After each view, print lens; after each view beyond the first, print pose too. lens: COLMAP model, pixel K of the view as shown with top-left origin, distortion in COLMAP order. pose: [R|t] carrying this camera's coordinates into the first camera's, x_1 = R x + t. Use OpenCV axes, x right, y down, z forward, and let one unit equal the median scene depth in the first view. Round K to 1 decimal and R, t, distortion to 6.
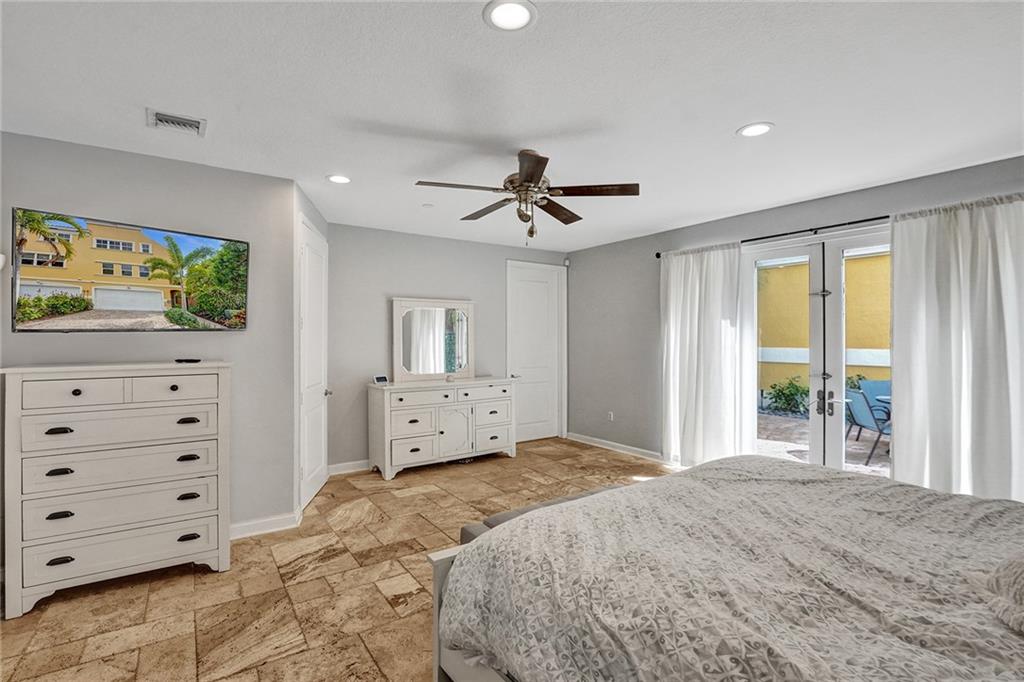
lens RADIAL K [[471.5, 0, 512.0], [0, 471.5, 341.0], [0, 0, 1]] dist [-0.024511, -0.000138]
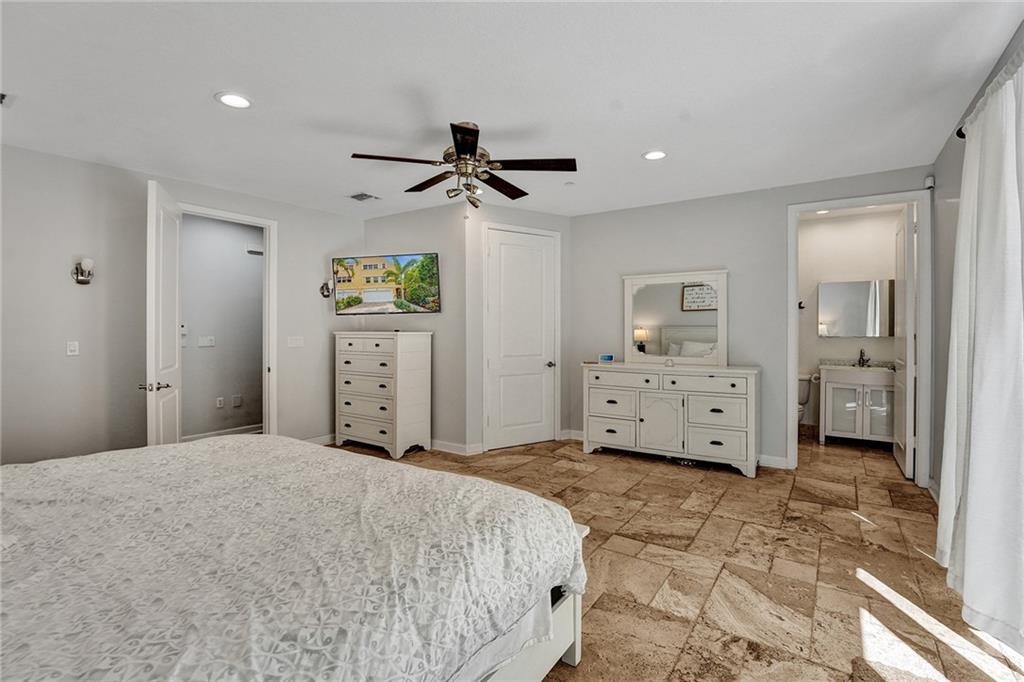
lens RADIAL K [[485.3, 0, 502.9], [0, 485.3, 365.9], [0, 0, 1]] dist [-0.038080, 0.000307]
pose [[0.352159, 0.080606, -0.932463, 1.002696], [0.000863, 0.996256, 0.086446, 0.017470], [0.935940, -0.031248, 0.350771, 0.704092]]
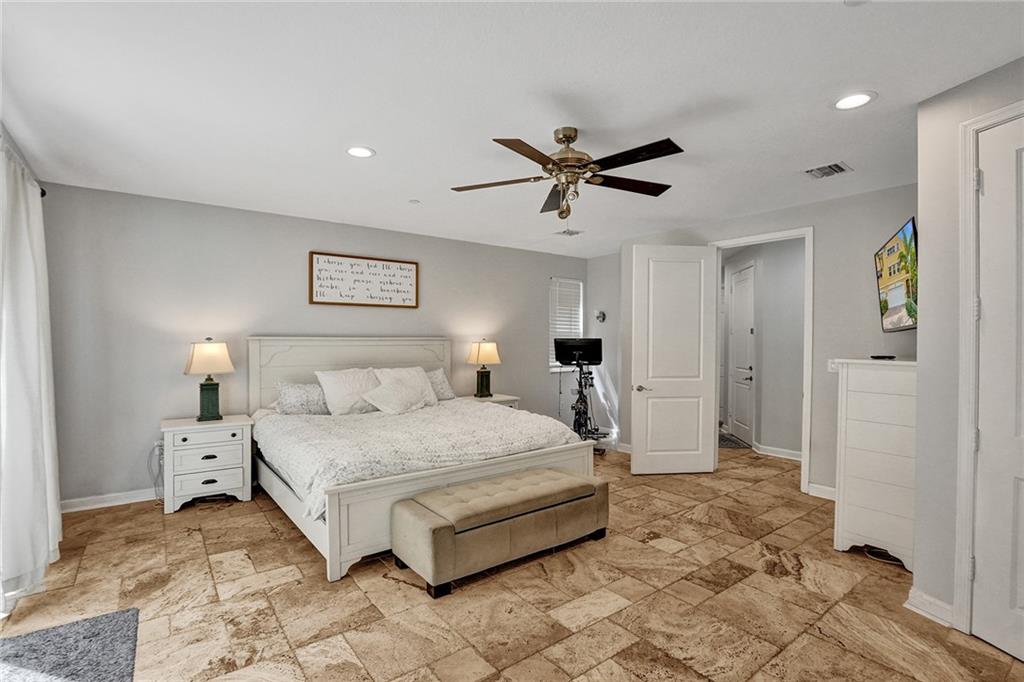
lens RADIAL K [[485.3, 0, 502.9], [0, 485.3, 365.9], [0, 0, 1]] dist [-0.038080, 0.000307]
pose [[-0.999540, 0.003357, -0.030143, 0.181316], [0.001624, 0.998355, 0.057310, 0.000759], [0.030286, 0.057234, -0.997901, 1.895527]]
